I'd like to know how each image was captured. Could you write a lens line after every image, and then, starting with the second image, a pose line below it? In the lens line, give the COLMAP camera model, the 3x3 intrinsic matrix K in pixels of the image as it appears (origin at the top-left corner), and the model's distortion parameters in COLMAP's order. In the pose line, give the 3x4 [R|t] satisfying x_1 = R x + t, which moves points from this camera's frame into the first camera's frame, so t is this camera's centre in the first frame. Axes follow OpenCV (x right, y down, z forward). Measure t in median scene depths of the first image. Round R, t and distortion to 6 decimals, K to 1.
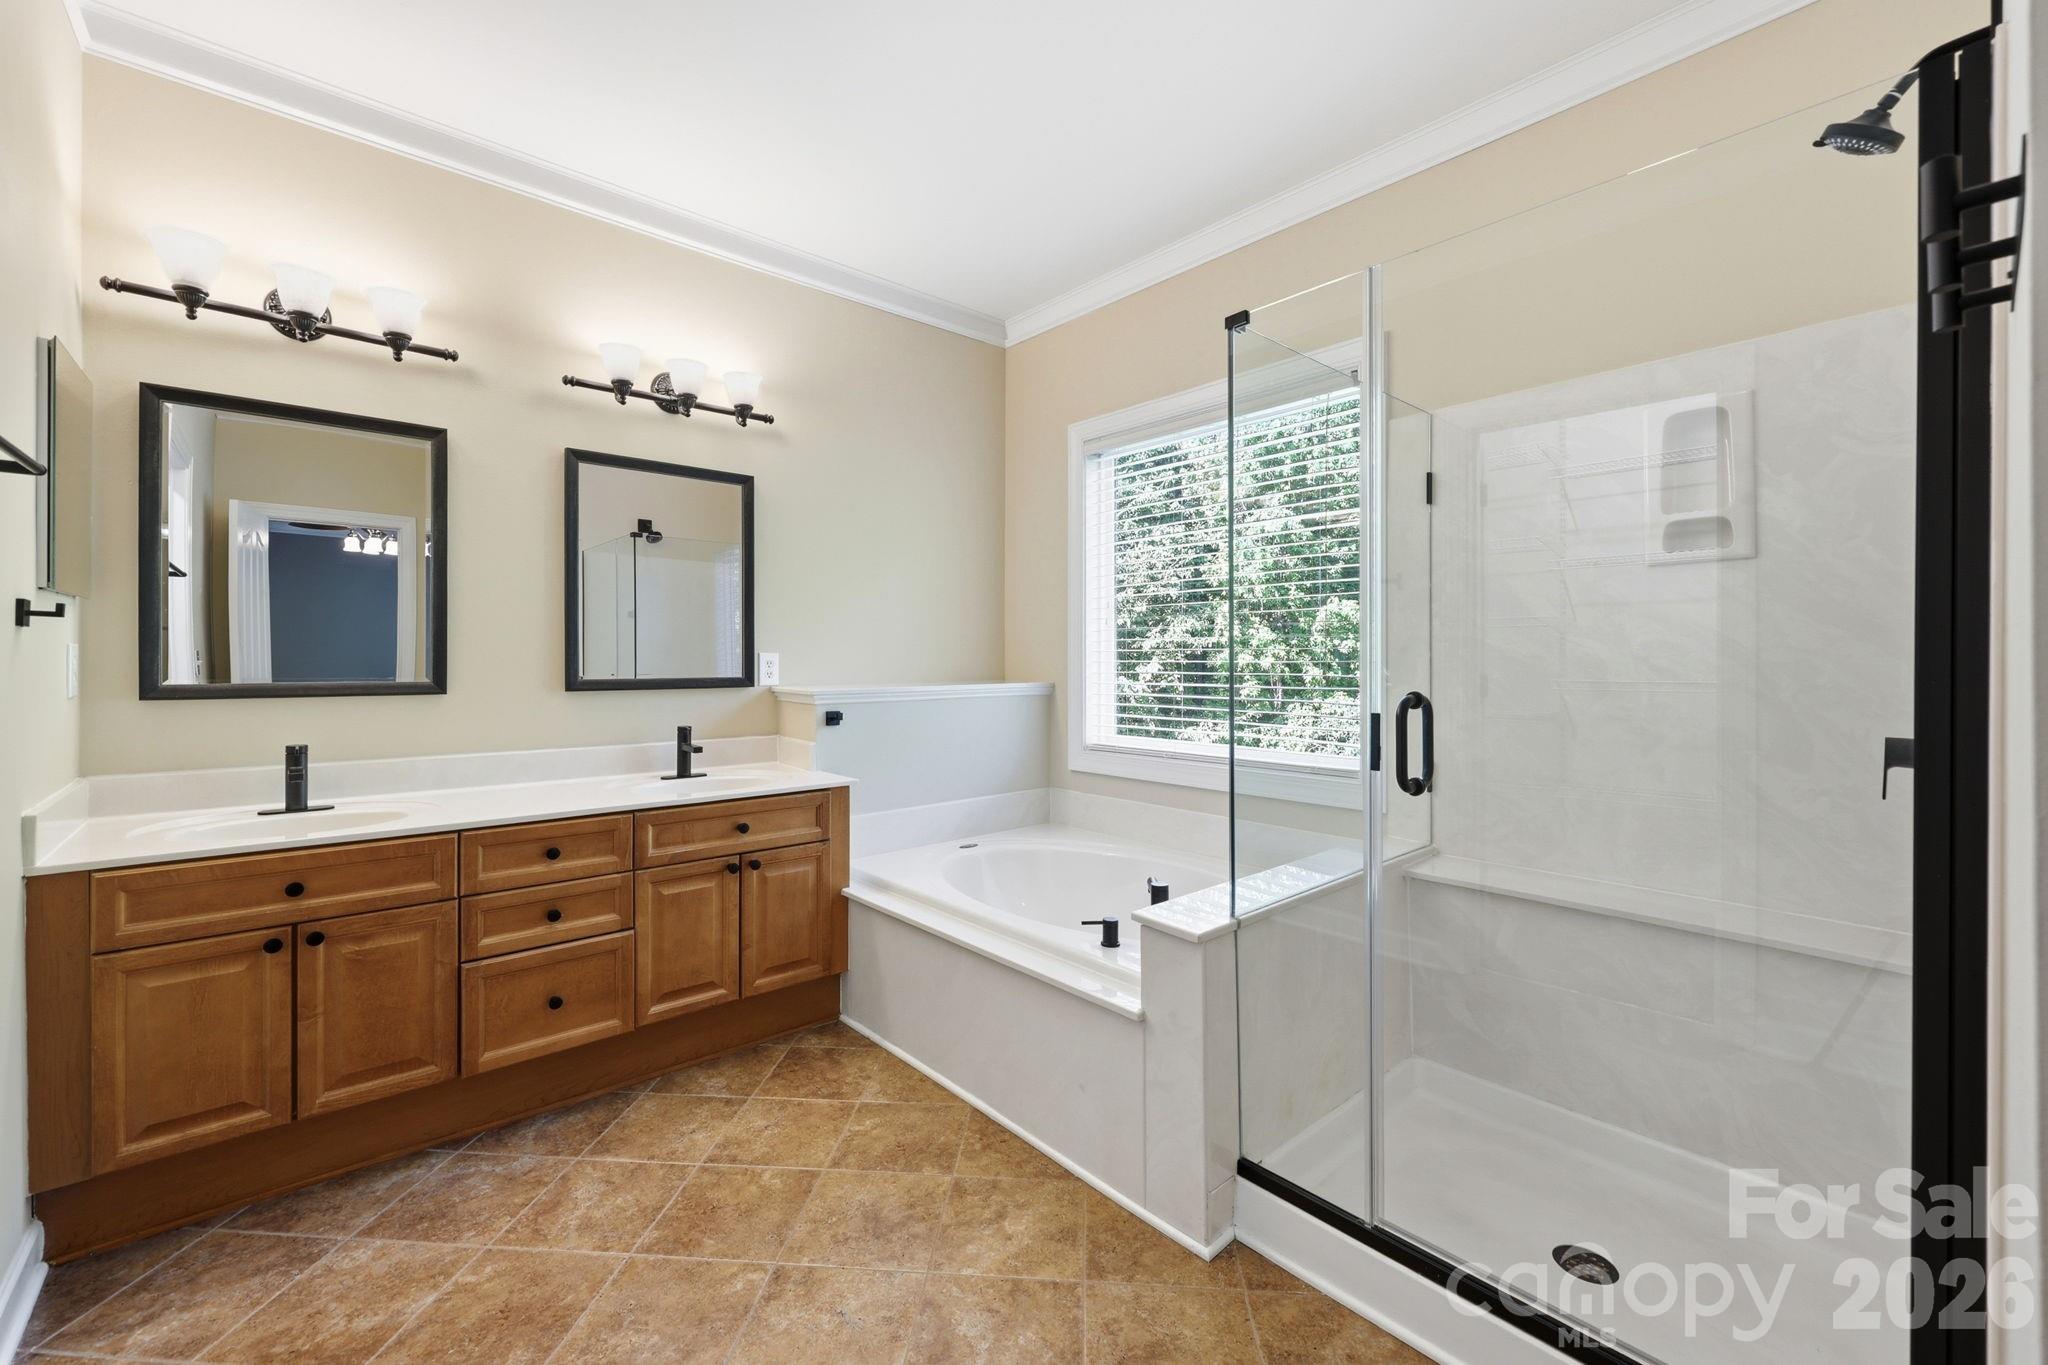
lens RADIAL K [[836.2, 0, 1023.5], [0, 836.2, 678.1], [0, 0, 1]] dist [-0.000507, 0.000636]
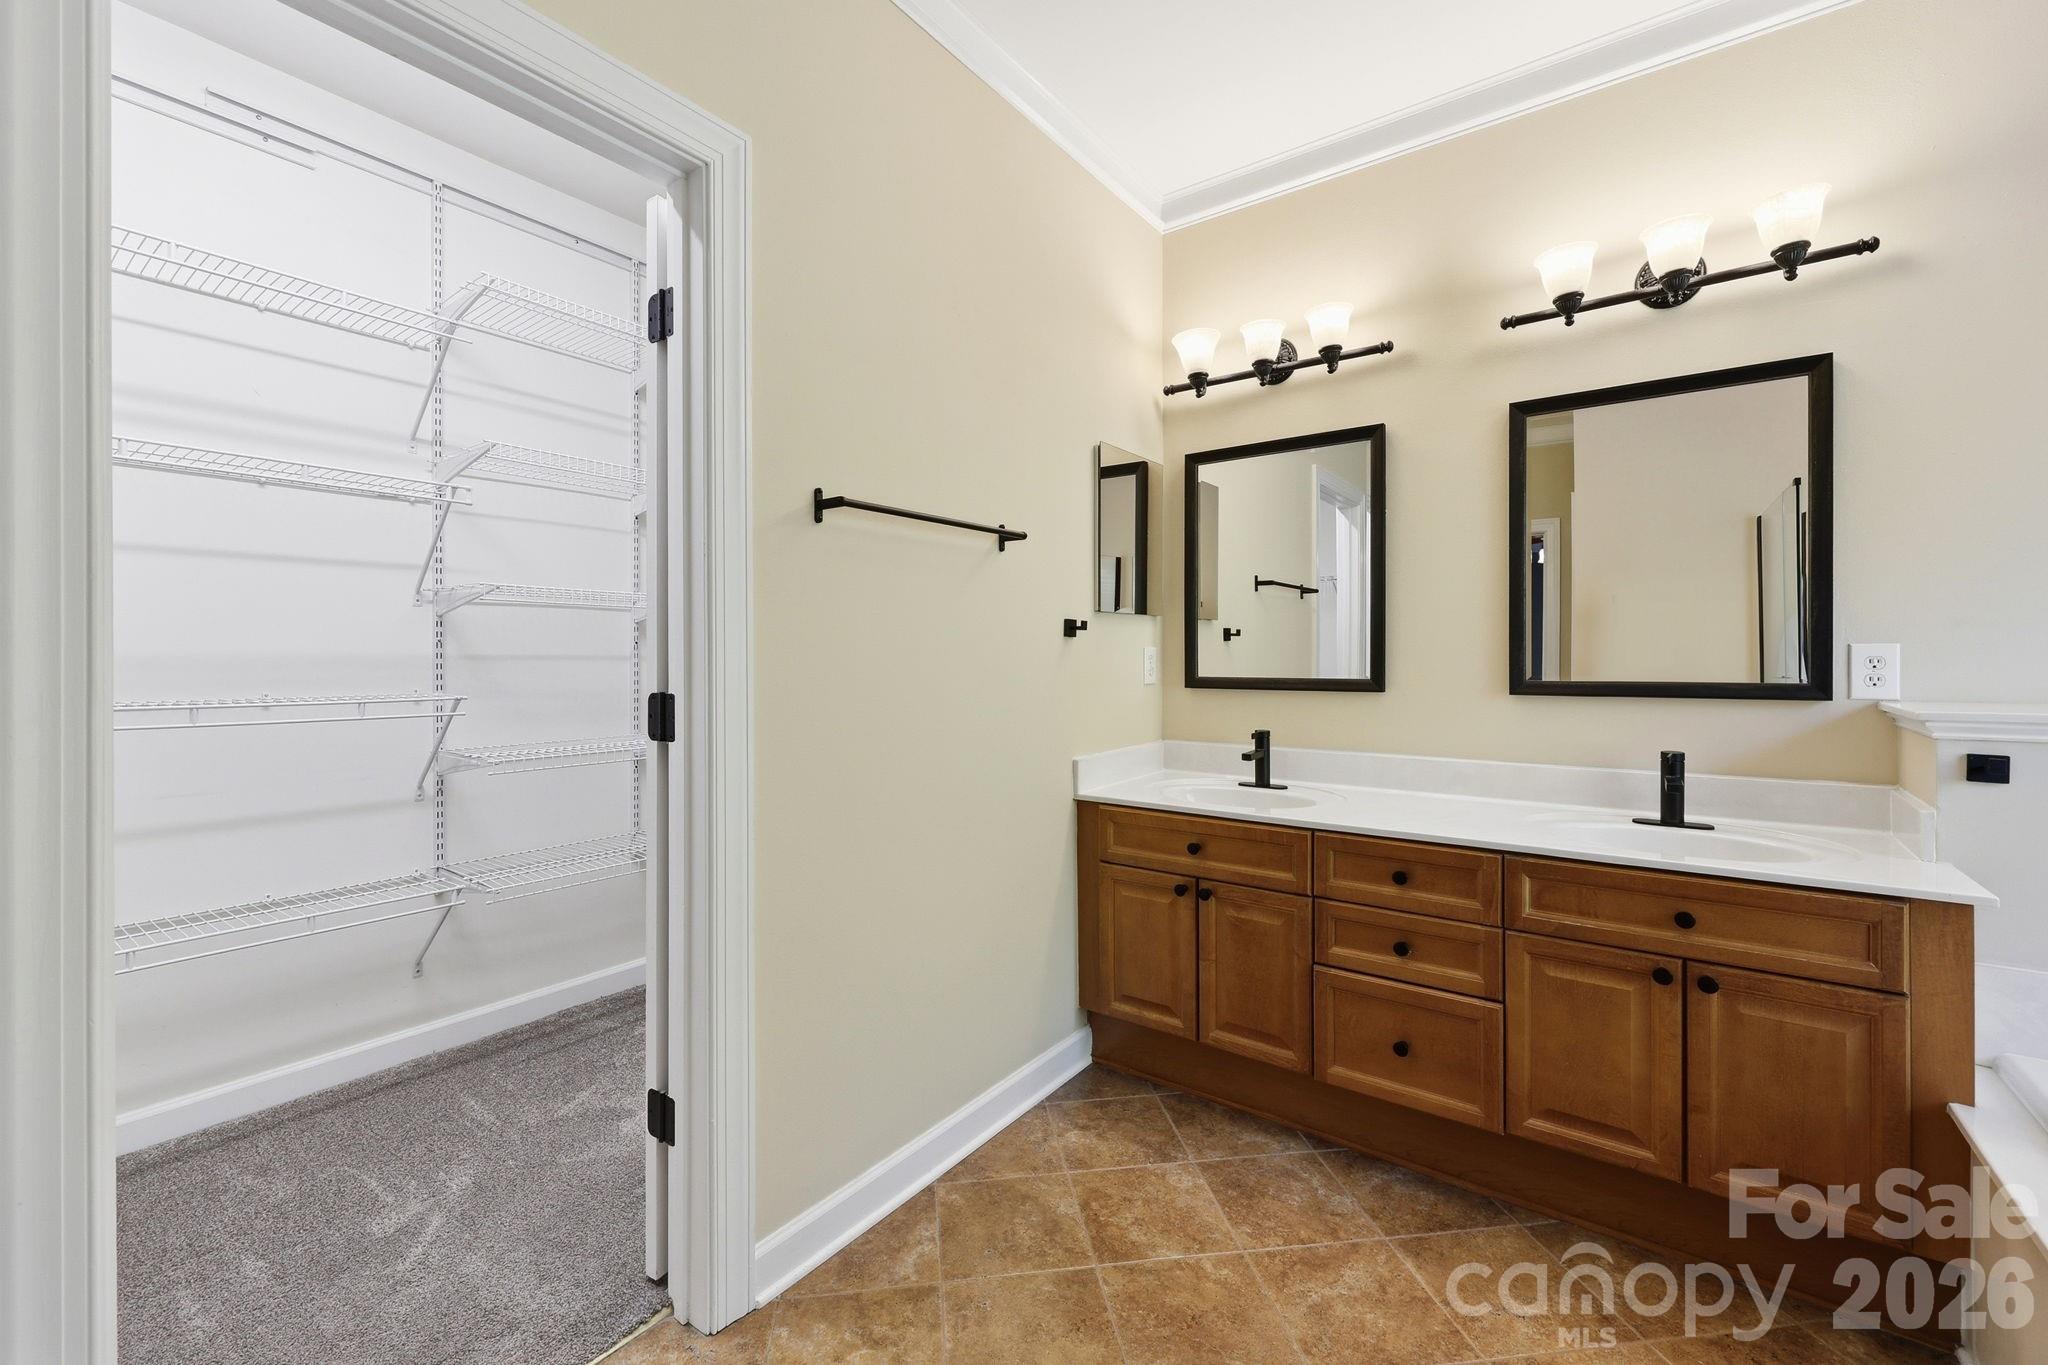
lens RADIAL K [[836.2, 0, 1019.0], [0, 836.2, 668.2], [0, 0, 1]] dist [-0.000507, 0.000636]
pose [[0.203314, 0.009980, -0.979063, 0.218443], [-0.018738, 0.999805, 0.006300, -0.008486], [0.978934, 0.017065, 0.203461, 0.435864]]
